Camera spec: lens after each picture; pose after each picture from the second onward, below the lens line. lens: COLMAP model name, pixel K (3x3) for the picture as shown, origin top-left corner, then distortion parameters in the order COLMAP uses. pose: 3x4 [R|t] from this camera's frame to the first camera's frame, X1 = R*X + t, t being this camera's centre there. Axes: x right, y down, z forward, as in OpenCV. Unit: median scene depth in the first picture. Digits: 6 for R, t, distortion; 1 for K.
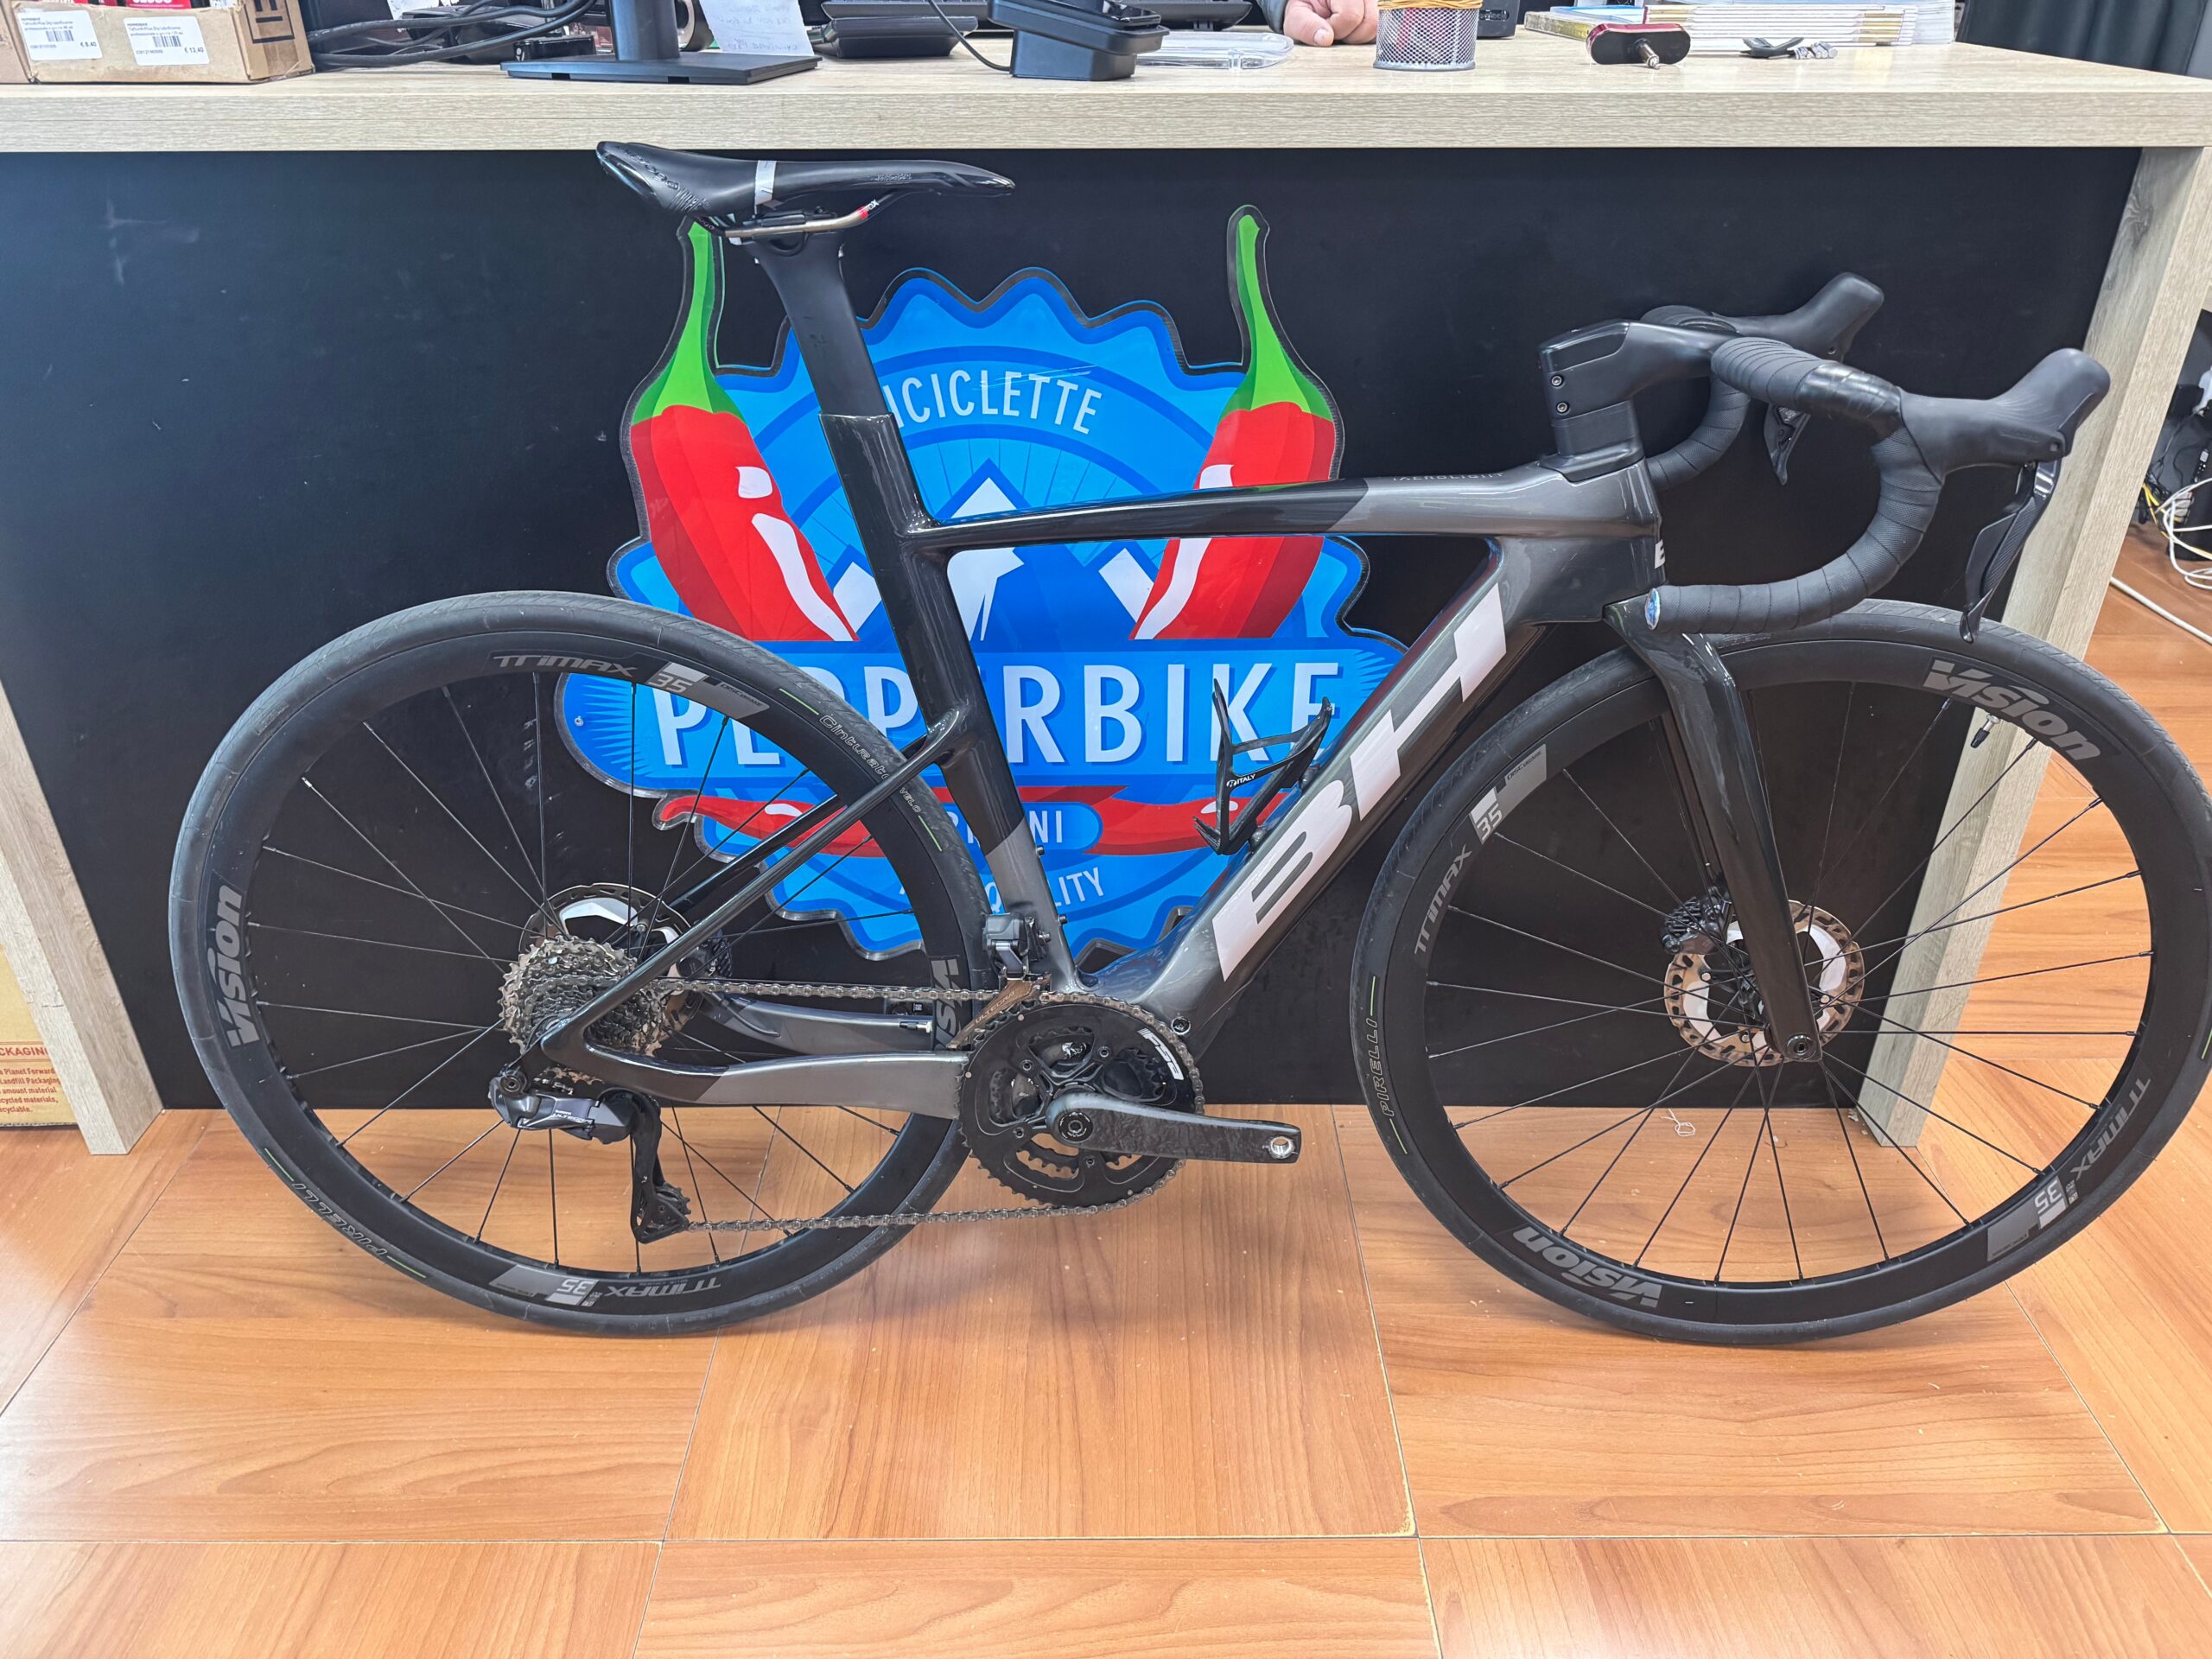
lens RADIAL K [[1532.4, 0, 1100.6], [0, 1532.4, 822.8], [0, 0, 1]] dist [0.053270, -0.066309]
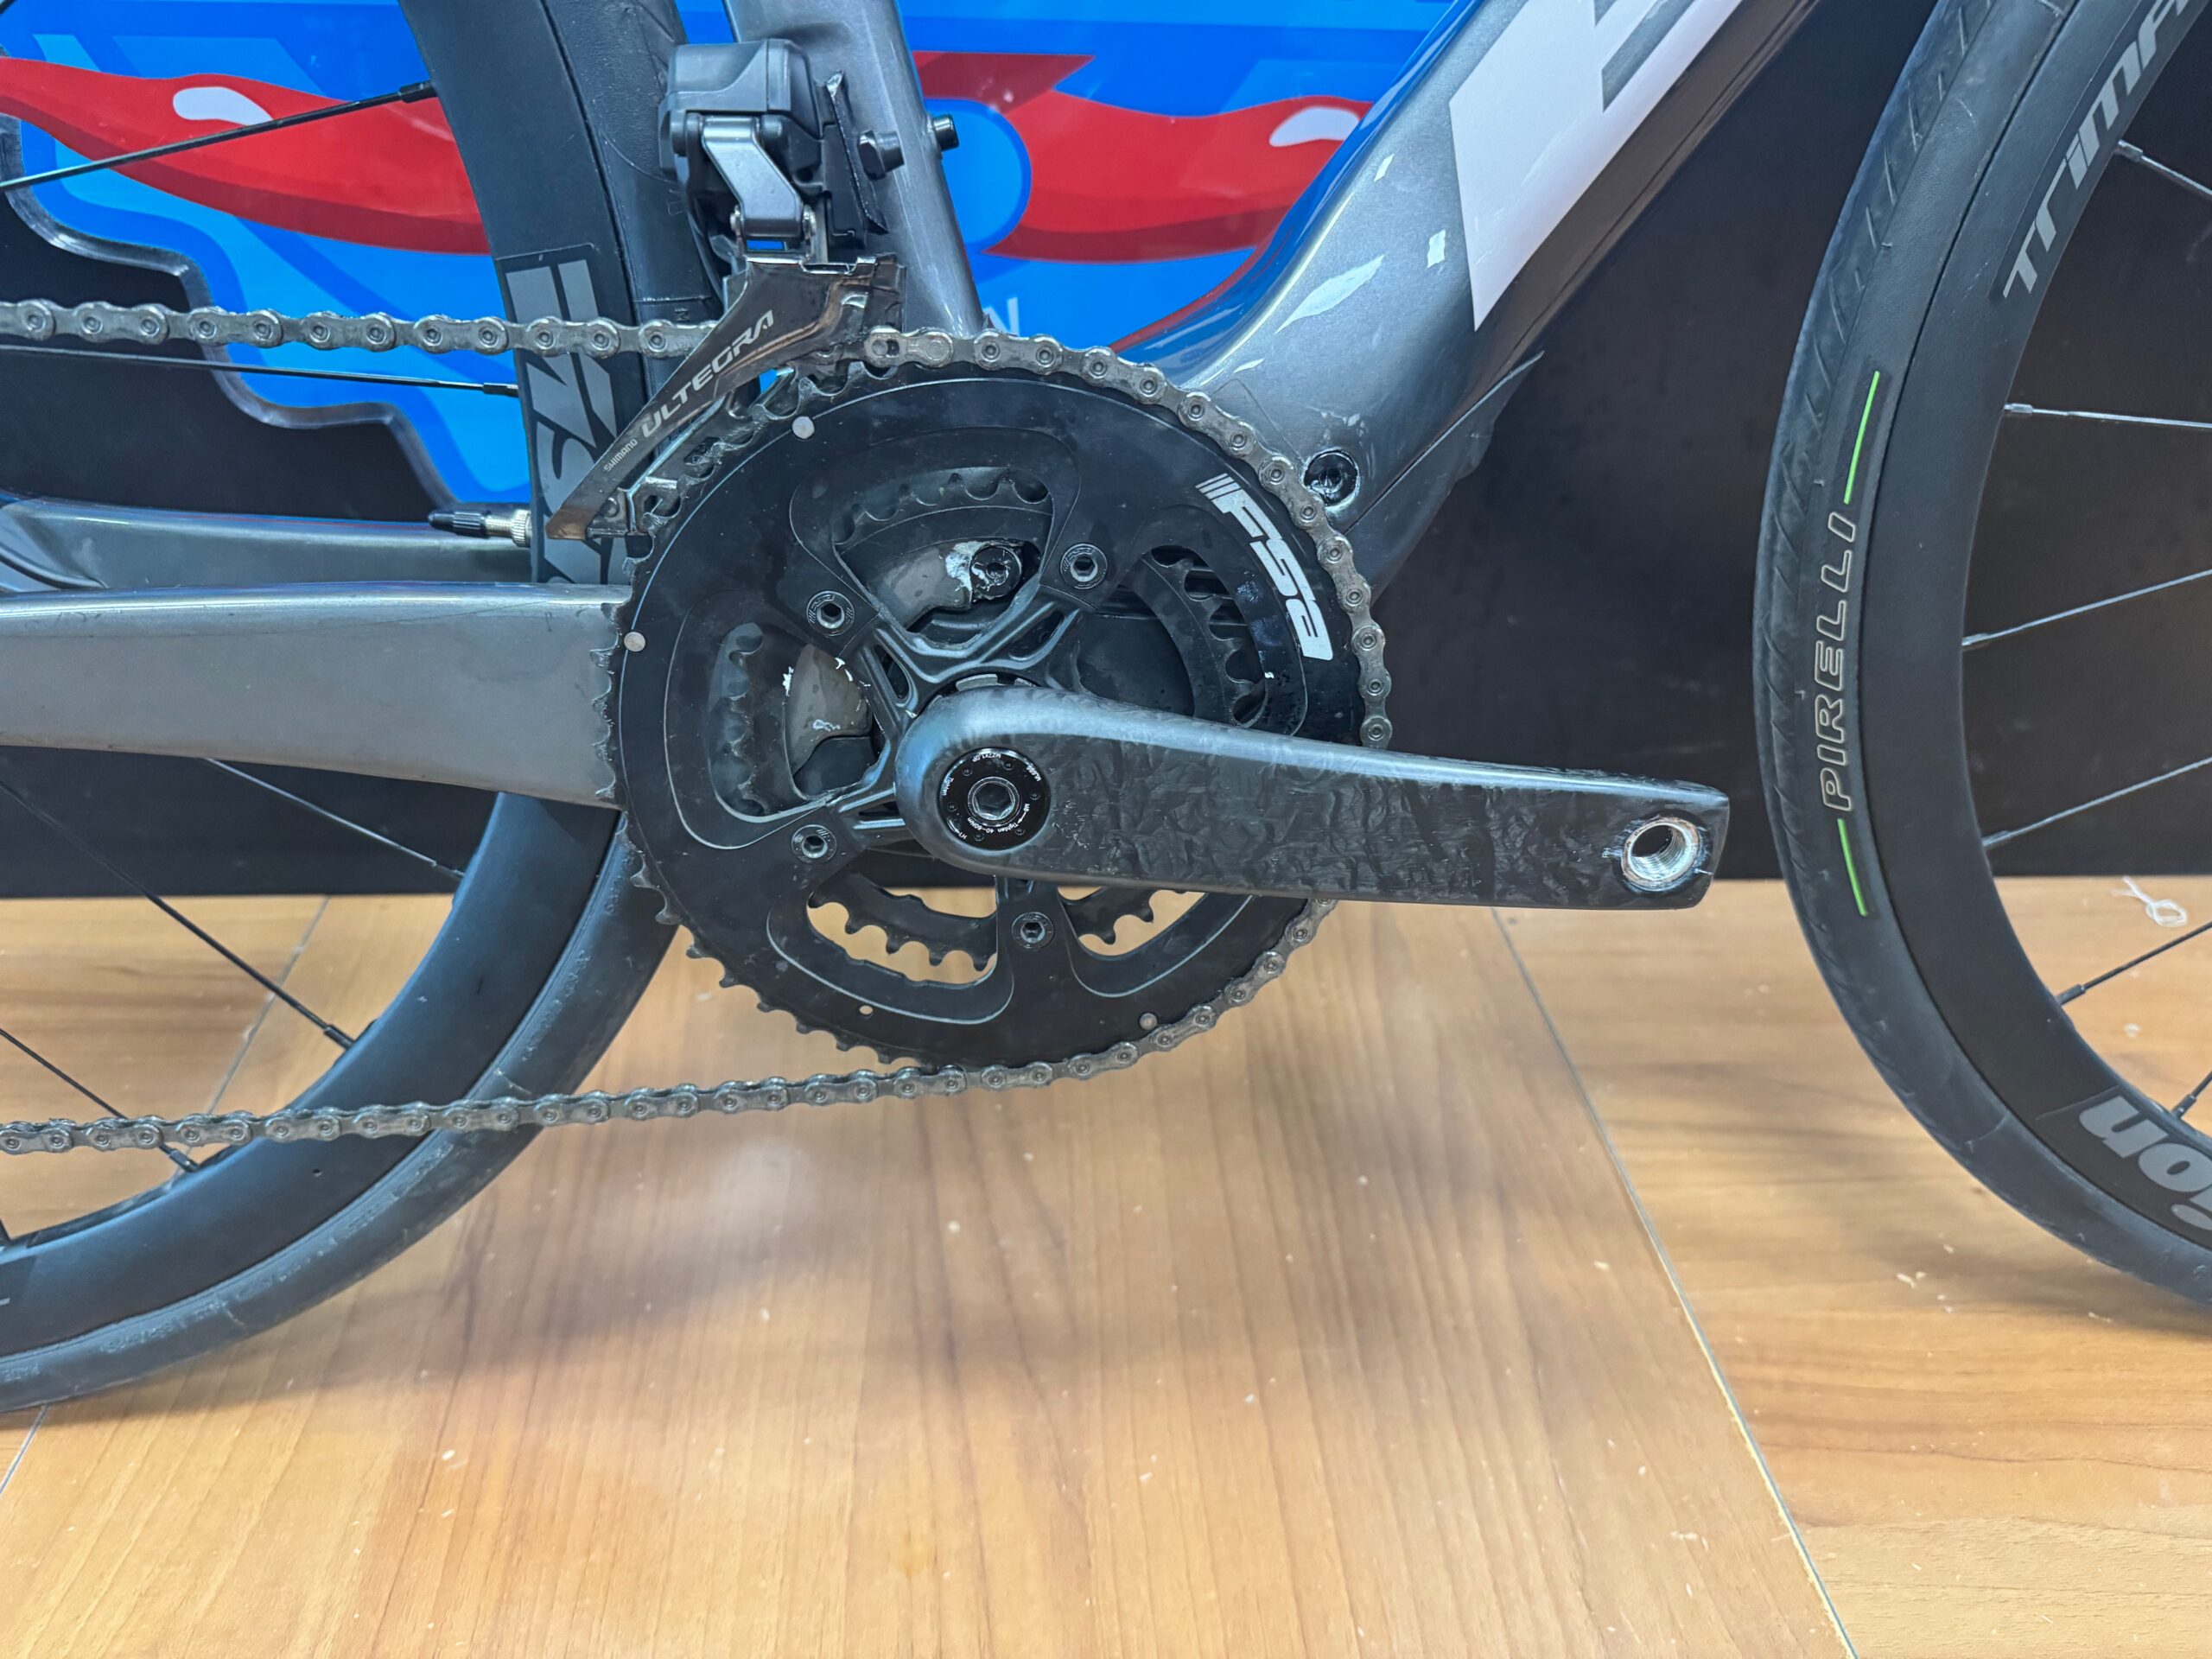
lens RADIAL K [[1601.2, 0, 1101.7], [0, 1601.2, 841.2], [0, 0, 1]] dist [0.027116, -0.068675]
pose [[0.996083, -0.006601, 0.088180, -0.021809], [0.000212, 0.997385, 0.072266, 0.173969], [-0.088427, -0.071964, 0.993480, 0.647644]]
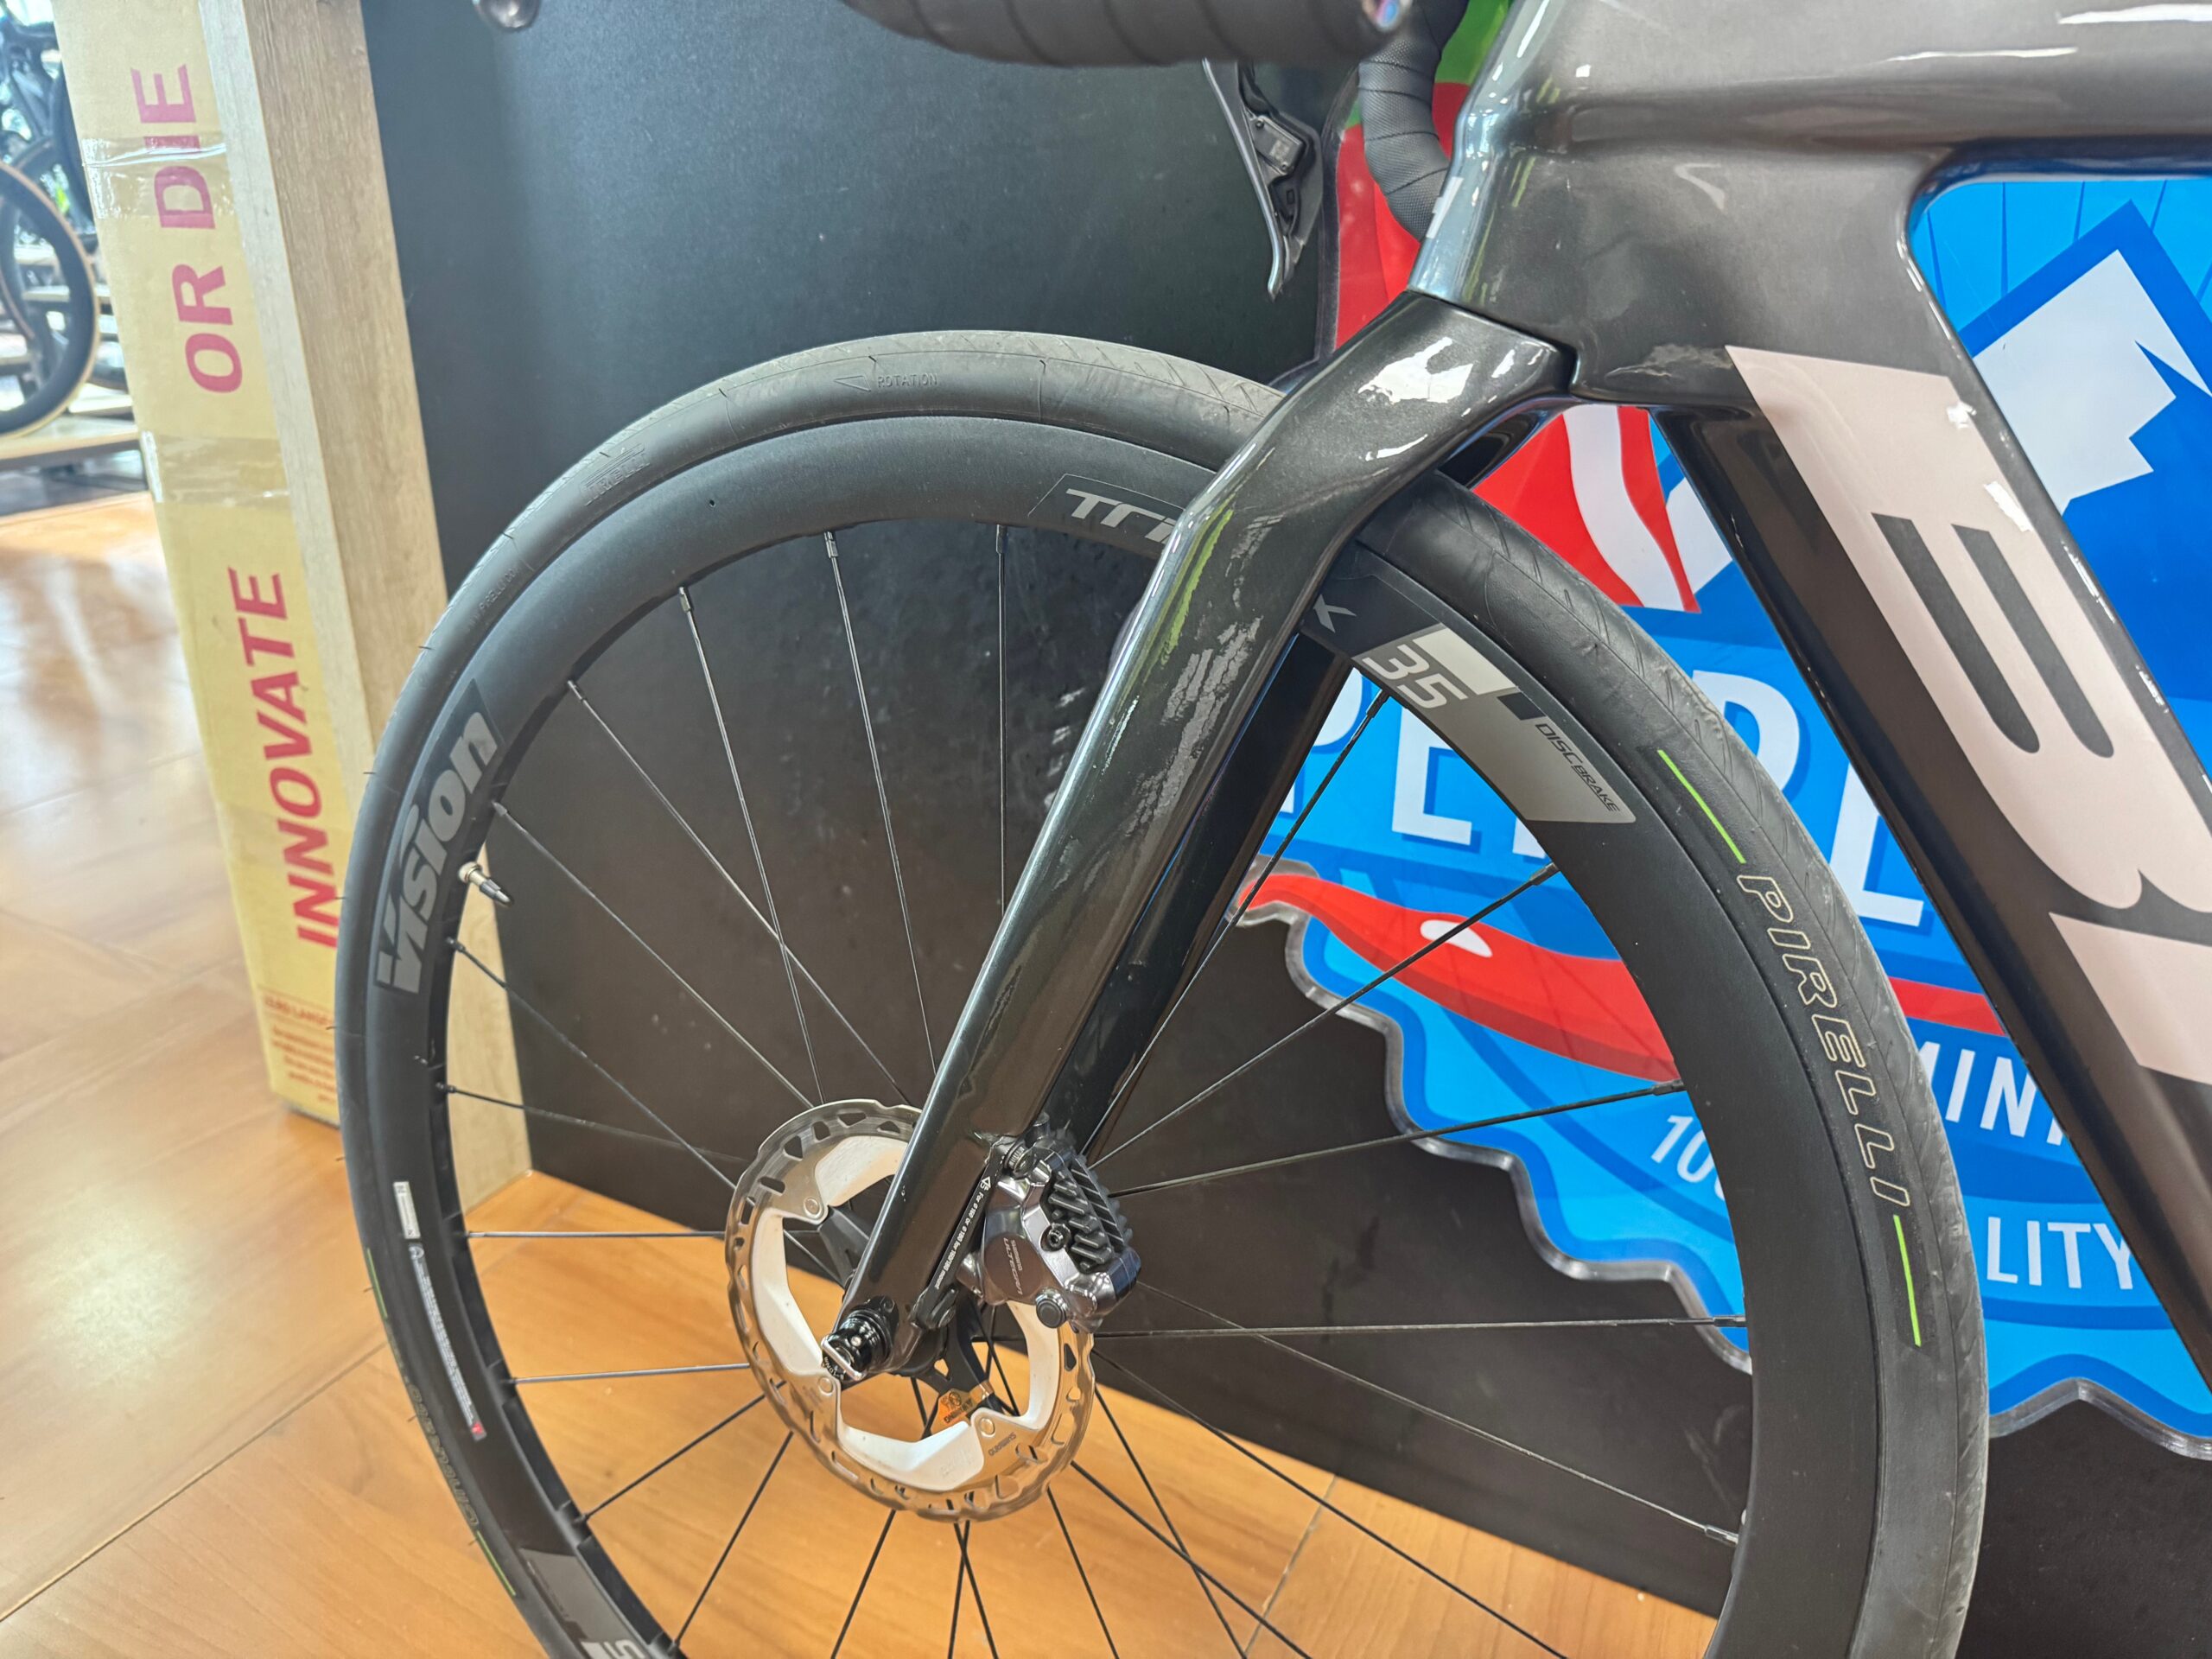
lens RADIAL K [[1558.3, 0, 1086.4], [0, 1558.3, 824.8], [0, 0, 1]] dist [0.157911, -0.259818]
pose [[0.882125, 0.183118, -0.433963, -0.107160], [-0.239203, 0.967845, -0.077835, 0.031260], [0.405755, 0.172465, 0.897562, 0.534743]]
